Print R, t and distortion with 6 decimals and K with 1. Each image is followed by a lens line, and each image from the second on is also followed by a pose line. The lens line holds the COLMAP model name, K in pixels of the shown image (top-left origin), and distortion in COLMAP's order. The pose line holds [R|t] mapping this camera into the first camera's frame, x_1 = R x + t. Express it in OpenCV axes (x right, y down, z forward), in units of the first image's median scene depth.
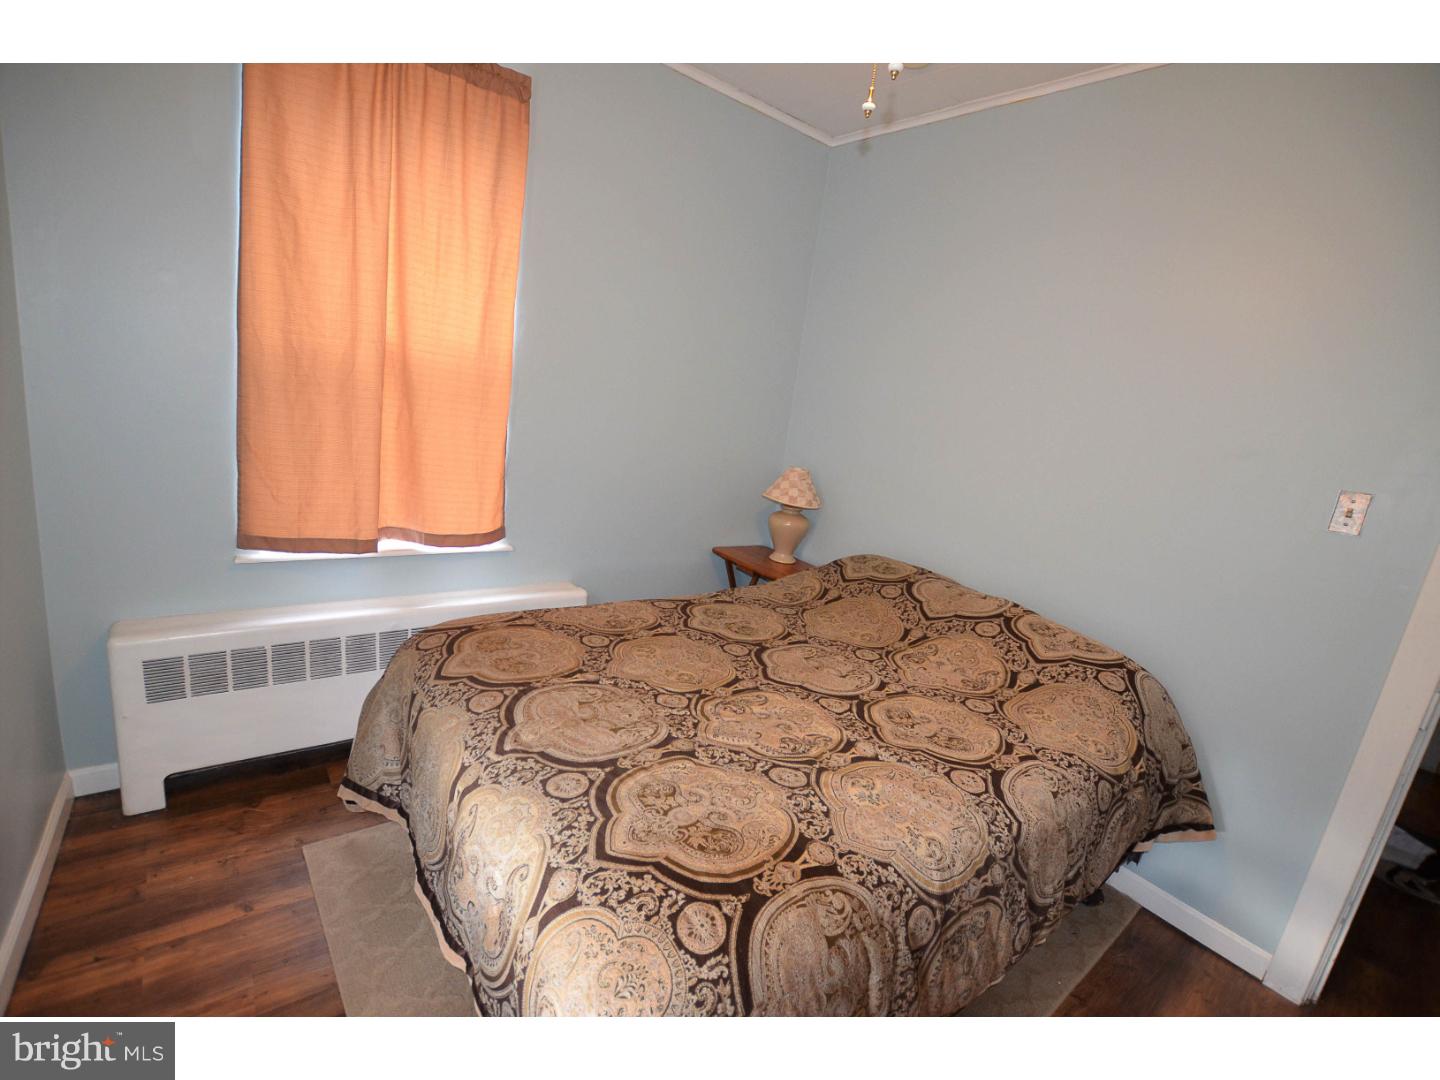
lens RADIAL K [[633.2, 0, 723.1], [0, 633.2, 538.7], [0, 0, 1]] dist [-0.021136, -0.000392]
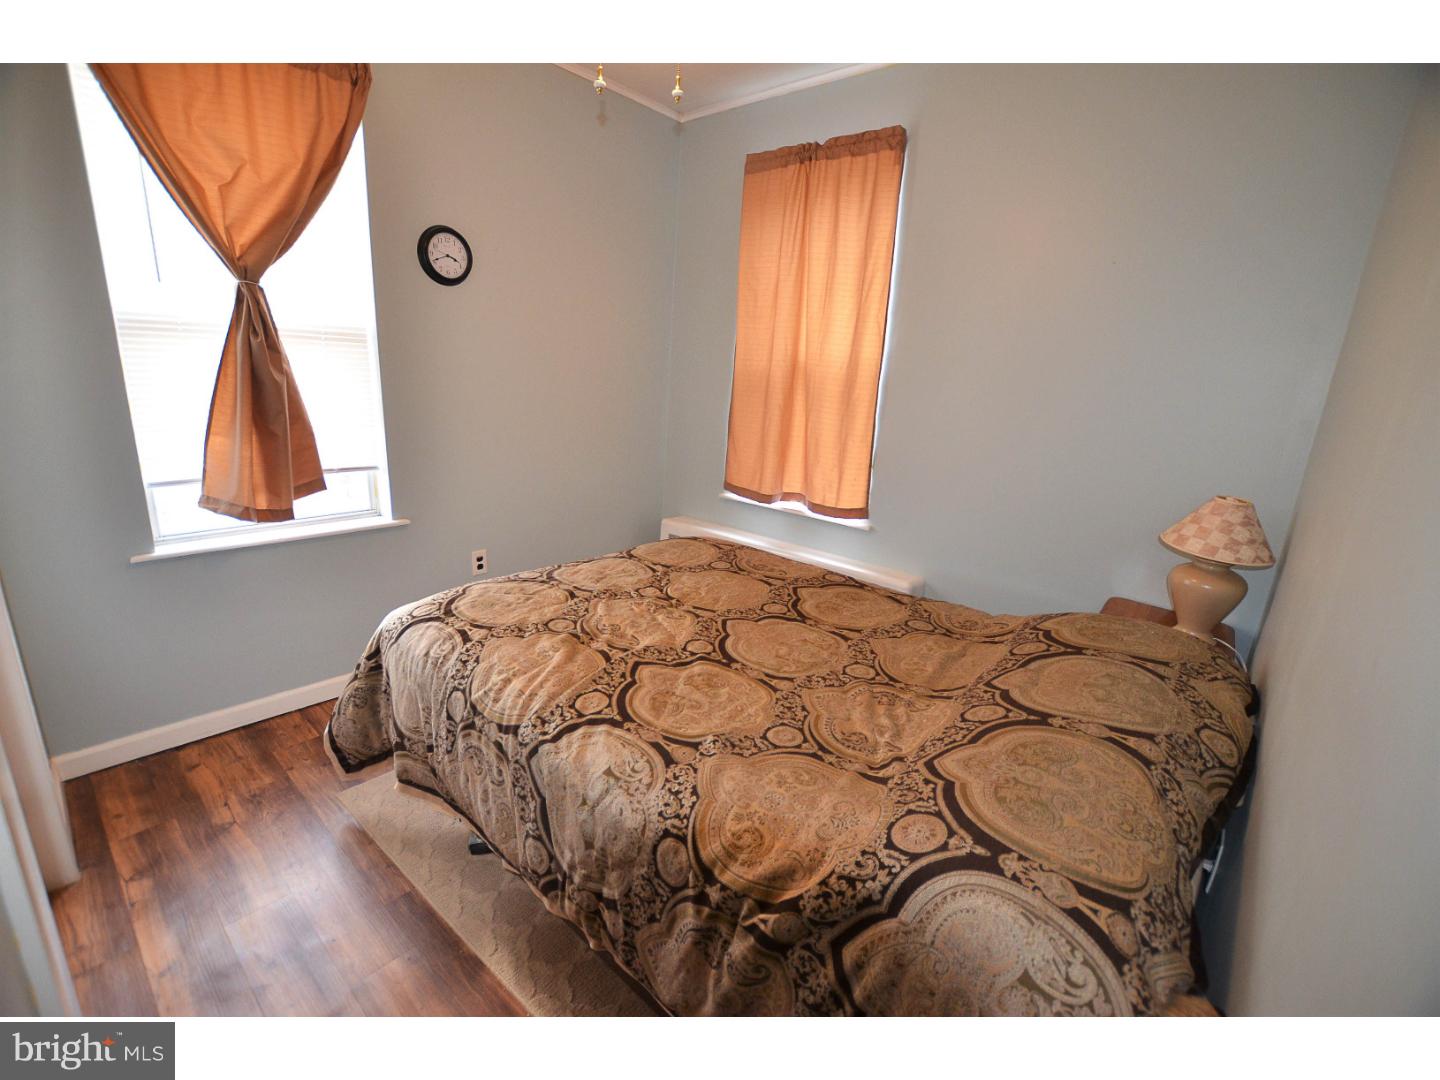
lens RADIAL K [[633.2, 0, 723.1], [0, 633.2, 538.7], [0, 0, 1]] dist [-0.021136, -0.000392]
pose [[0.211402, 0.140978, -0.967179, 0.976519], [-0.244270, 0.965762, 0.087380, -0.004223], [0.946383, 0.217781, 0.238600, 0.642062]]
